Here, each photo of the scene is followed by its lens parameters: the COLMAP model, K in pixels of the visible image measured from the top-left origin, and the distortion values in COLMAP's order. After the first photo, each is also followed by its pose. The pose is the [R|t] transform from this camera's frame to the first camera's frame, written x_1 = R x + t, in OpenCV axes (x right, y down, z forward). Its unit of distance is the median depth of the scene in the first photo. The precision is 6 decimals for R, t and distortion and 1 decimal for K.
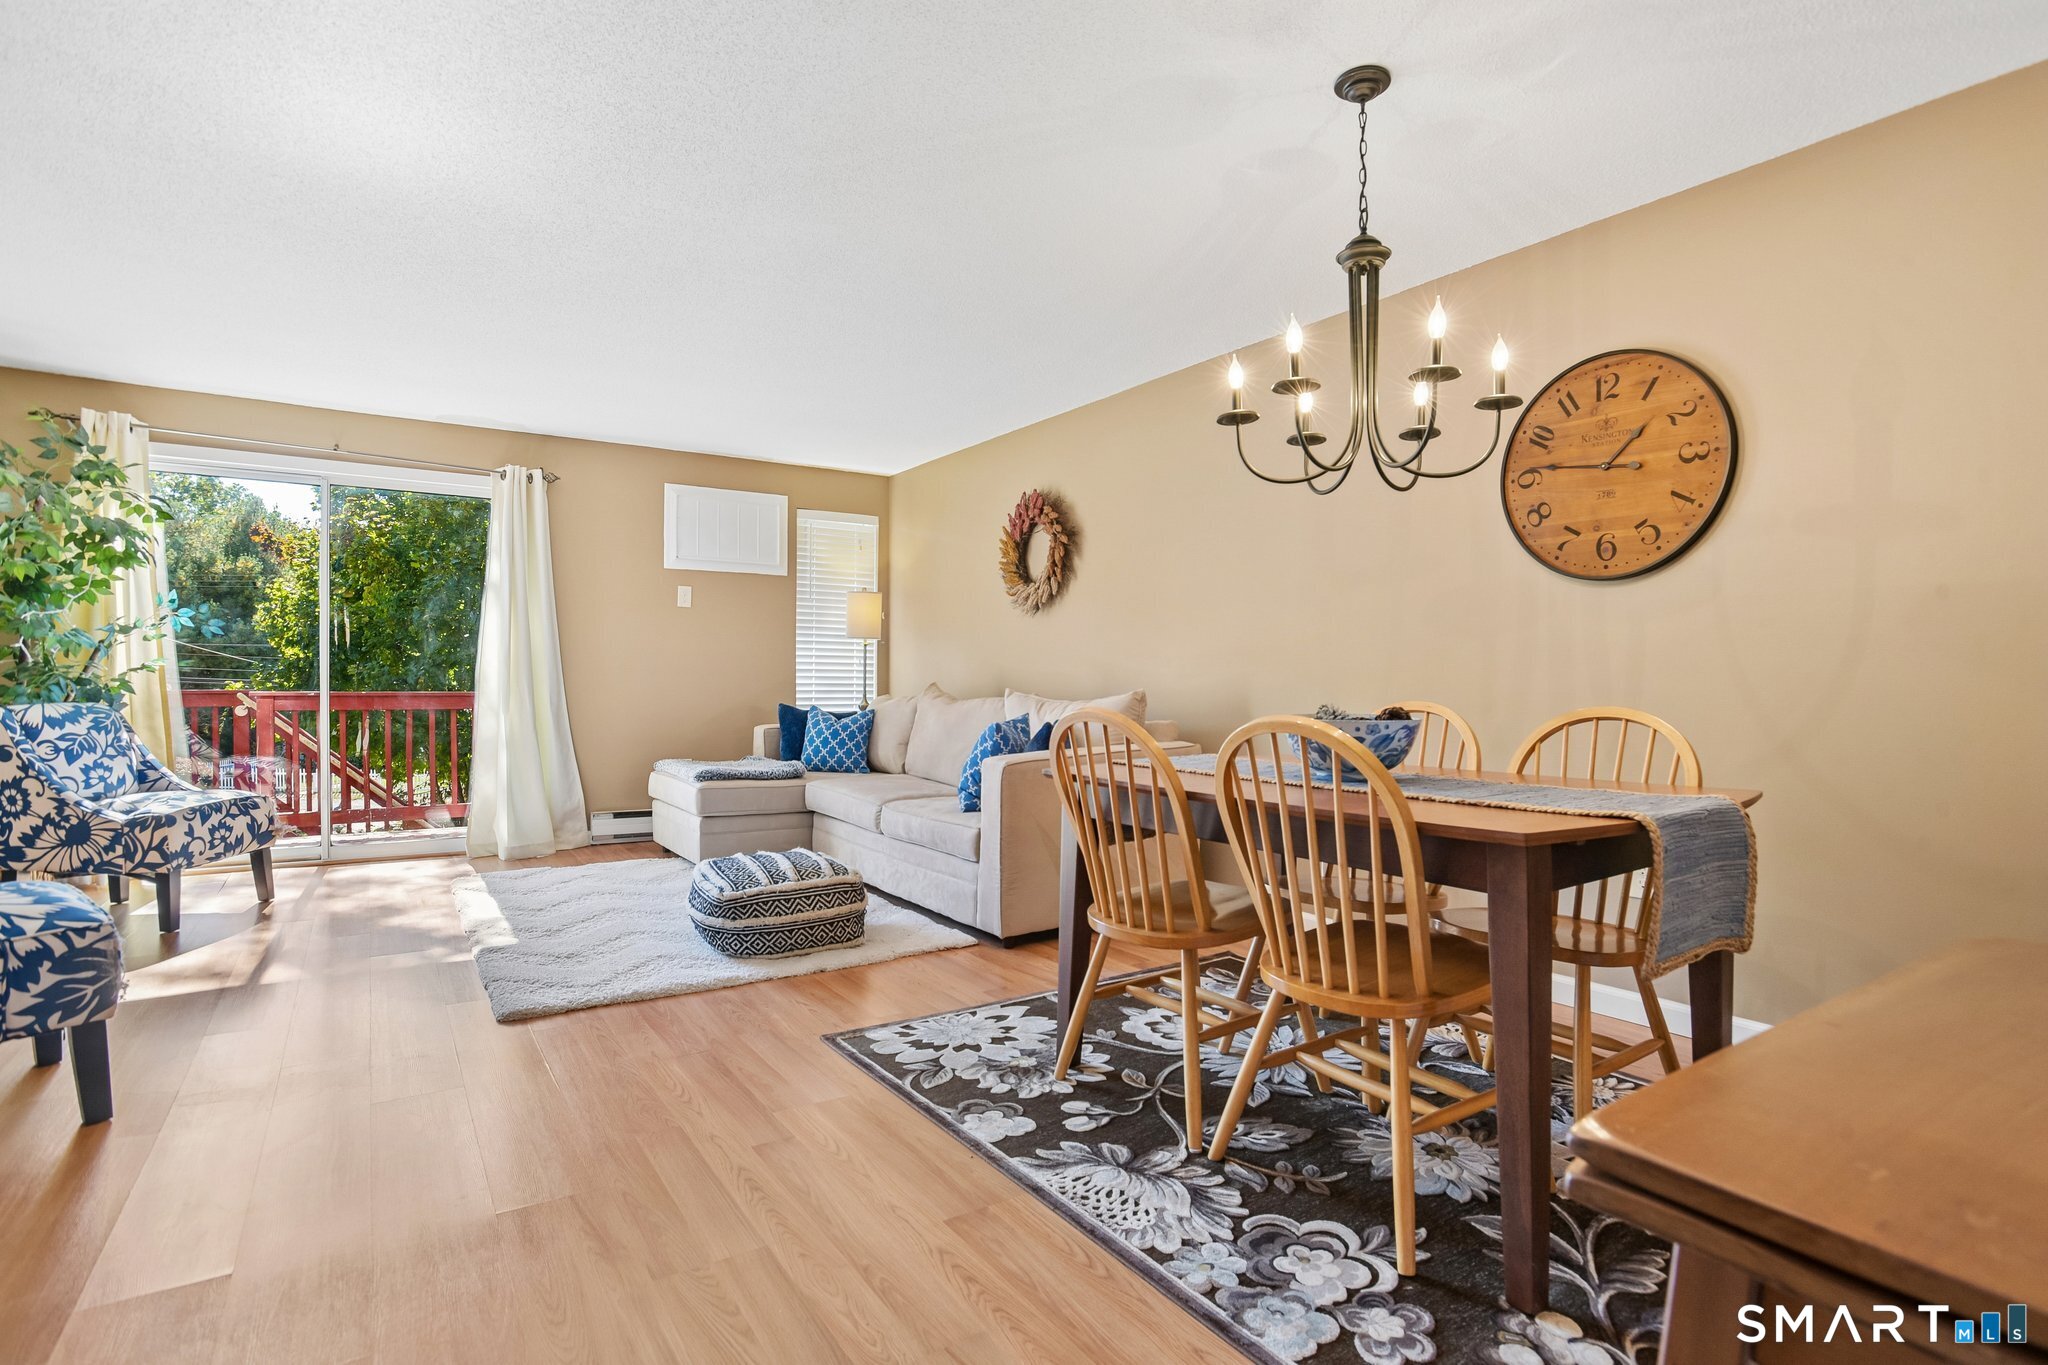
lens RADIAL K [[1022.9, 0, 1026.9], [0, 1022.9, 706.6], [0, 0, 1]] dist [-0.031689, 0.001362]
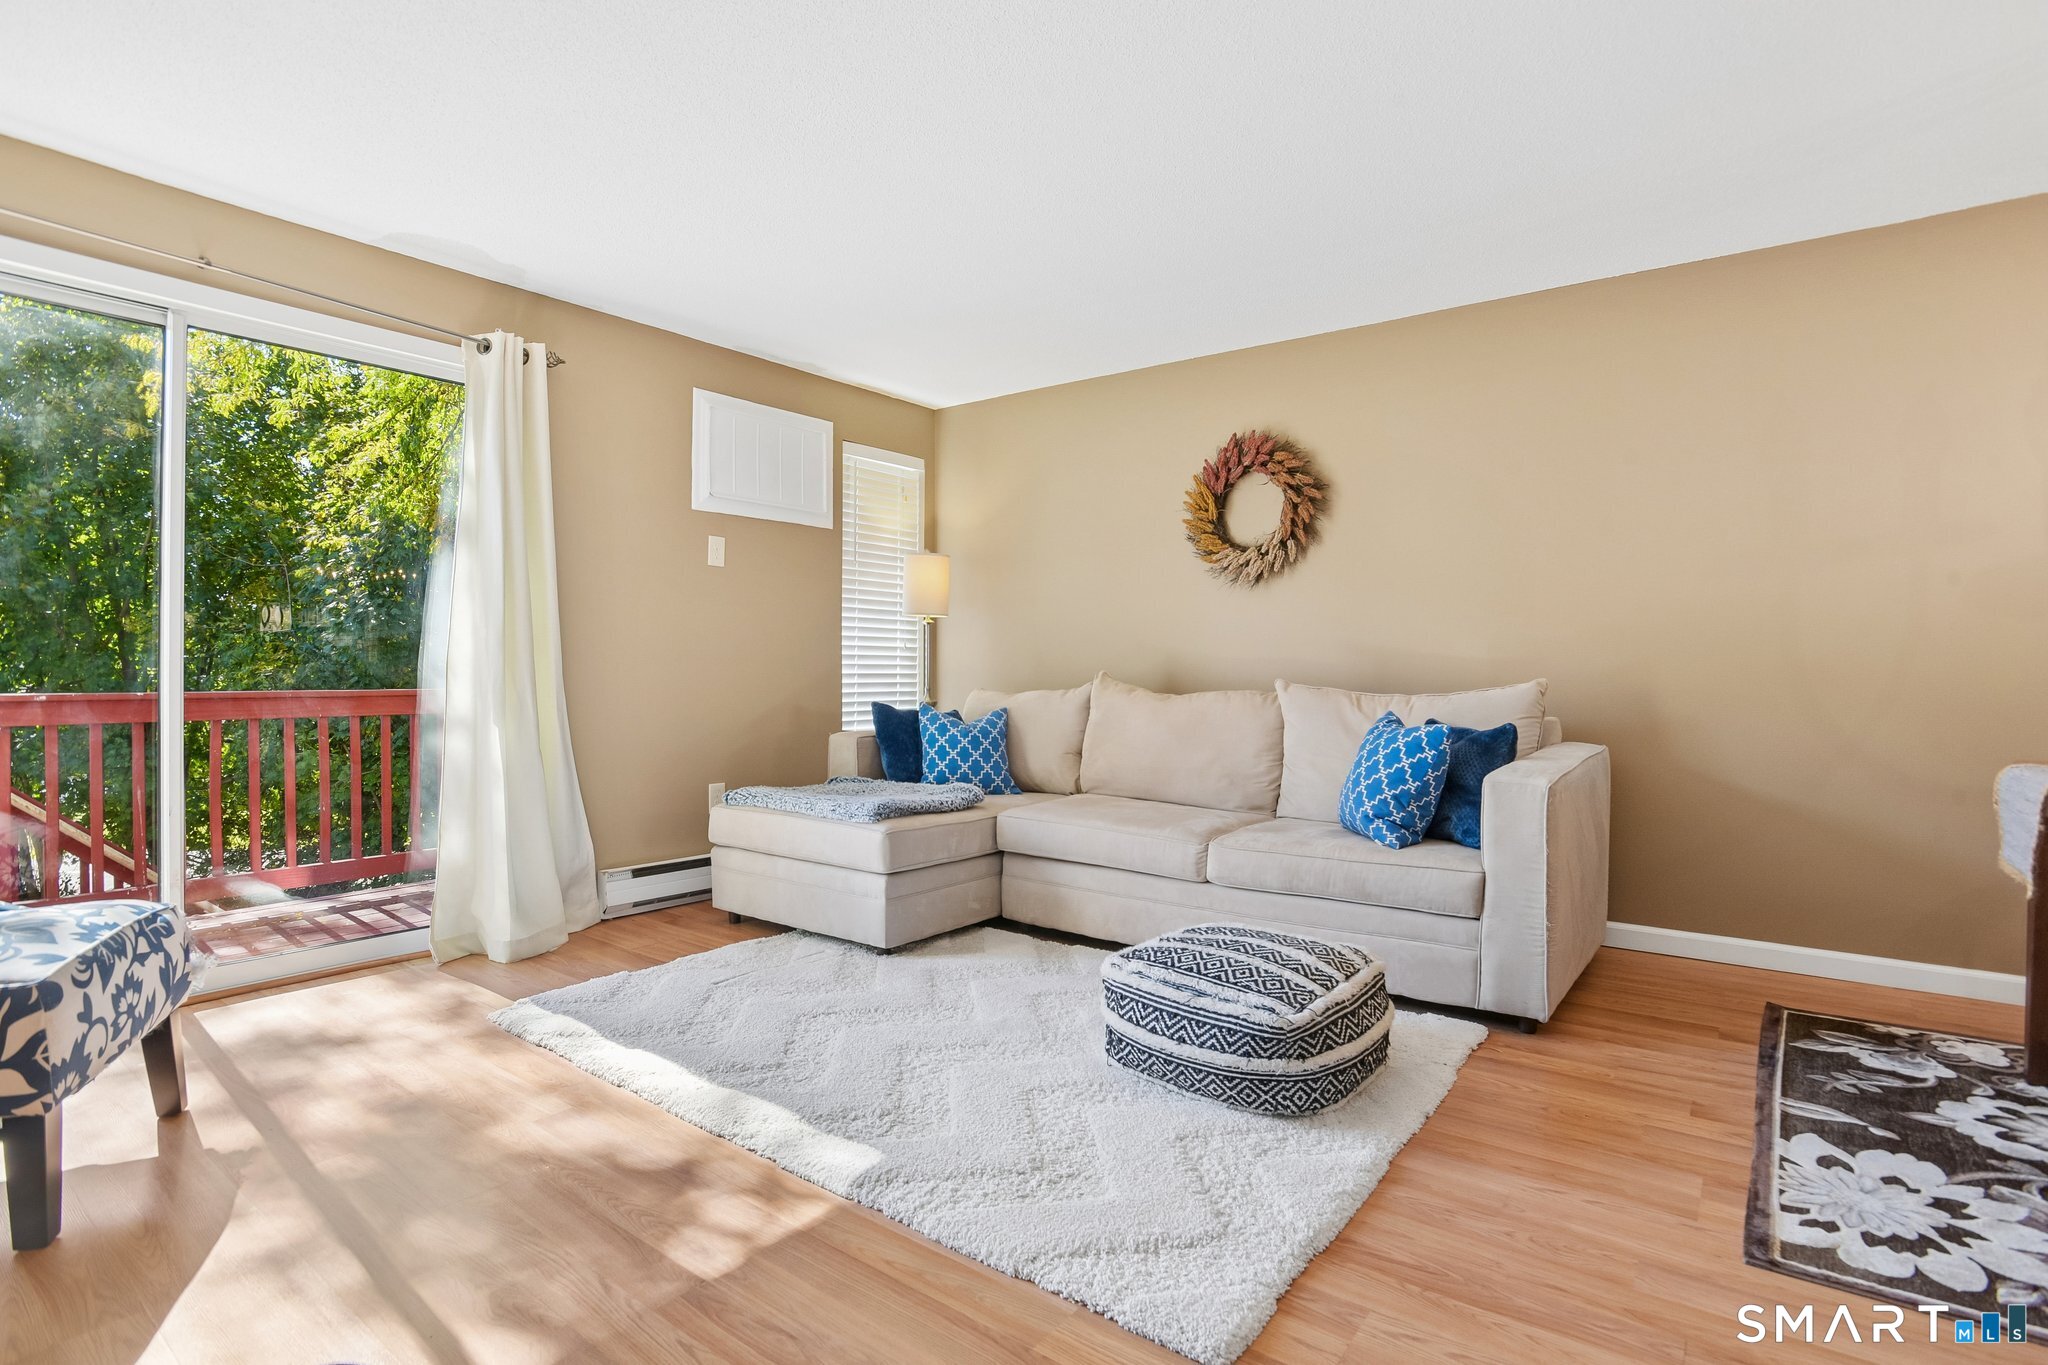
lens RADIAL K [[1013.1, 0, 1022.6], [0, 1013.1, 681.0], [0, 0, 1]] dist [-0.050588, 0.016666]
pose [[0.940023, -0.009635, 0.340975, -0.568030], [0.013942, 0.999851, -0.010183, -0.013996], [-0.340826, 0.014326, 0.940017, 0.420910]]
